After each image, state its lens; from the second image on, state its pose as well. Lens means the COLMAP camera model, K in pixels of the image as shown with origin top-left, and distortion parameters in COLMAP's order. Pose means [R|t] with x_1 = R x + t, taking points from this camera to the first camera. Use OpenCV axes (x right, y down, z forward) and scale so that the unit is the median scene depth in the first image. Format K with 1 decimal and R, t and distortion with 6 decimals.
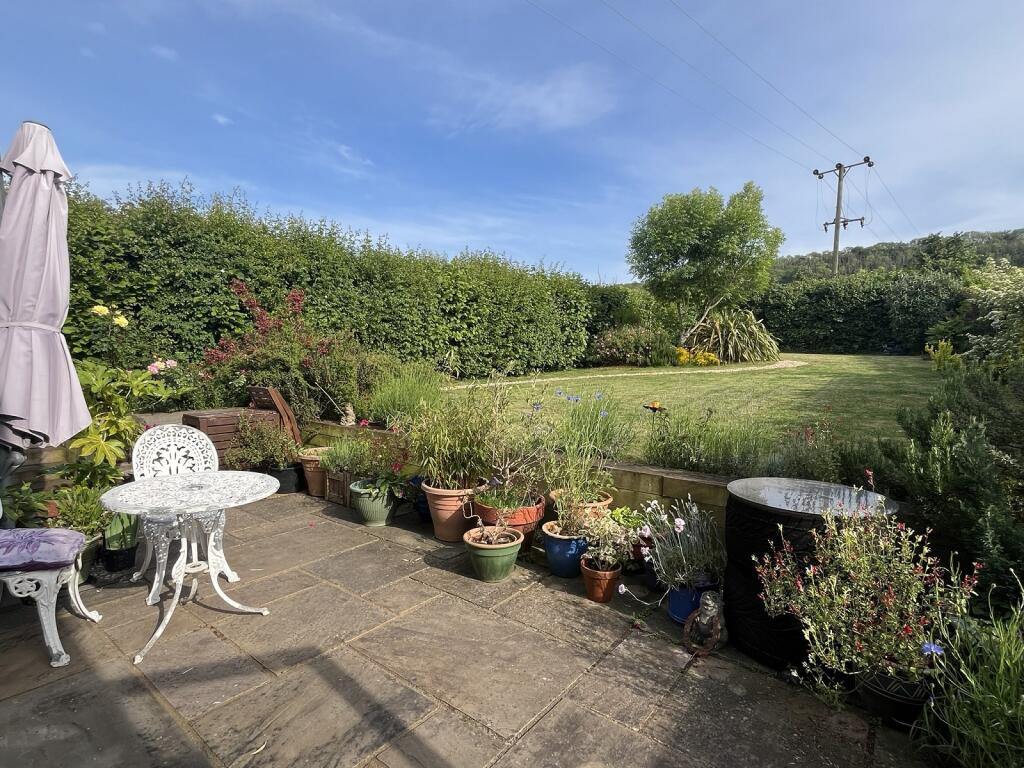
lens RADIAL K [[508.8, 0, 519.2], [0, 508.8, 385.1], [0, 0, 1]] dist [-0.001003, -0.000640]
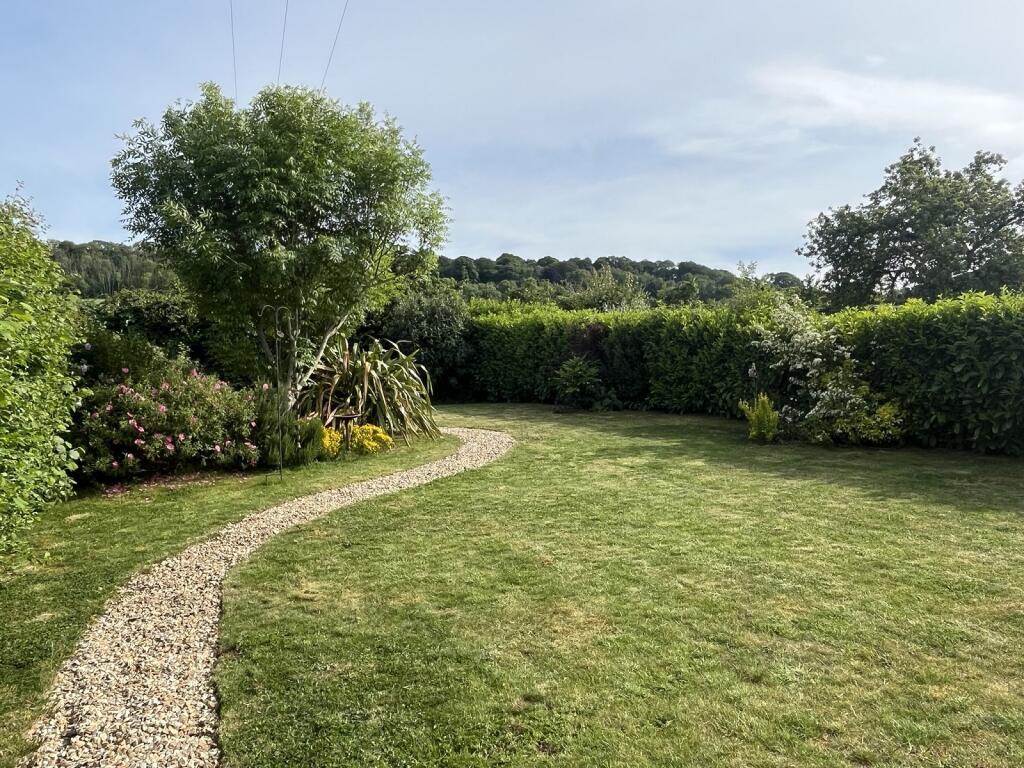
lens RADIAL K [[741.3, 0, 512.0], [0, 741.3, 384.0], [0, 0, 1]] dist [-0.002988, -0.000167]
pose [[0.436315, -0.029994, 0.899294, -0.248153], [0.094286, 0.995466, -0.012543, -0.095049], [-0.894841, 0.090263, 0.437165, 0.649585]]
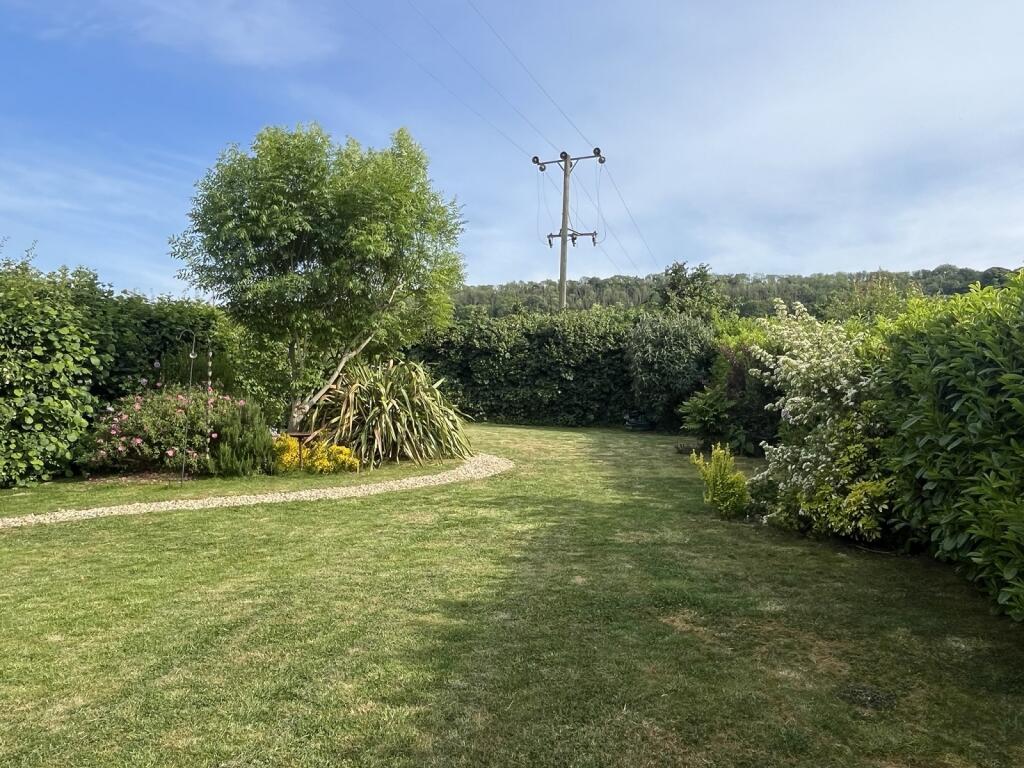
lens RADIAL K [[741.3, 0, 512.0], [0, 741.3, 384.0], [0, 0, 1]] dist [-0.002988, -0.000167]
pose [[0.891238, 0.021096, 0.453046, 0.223565], [0.018771, 0.996346, -0.083320, -0.070305], [-0.453148, 0.082762, 0.887585, 0.312649]]
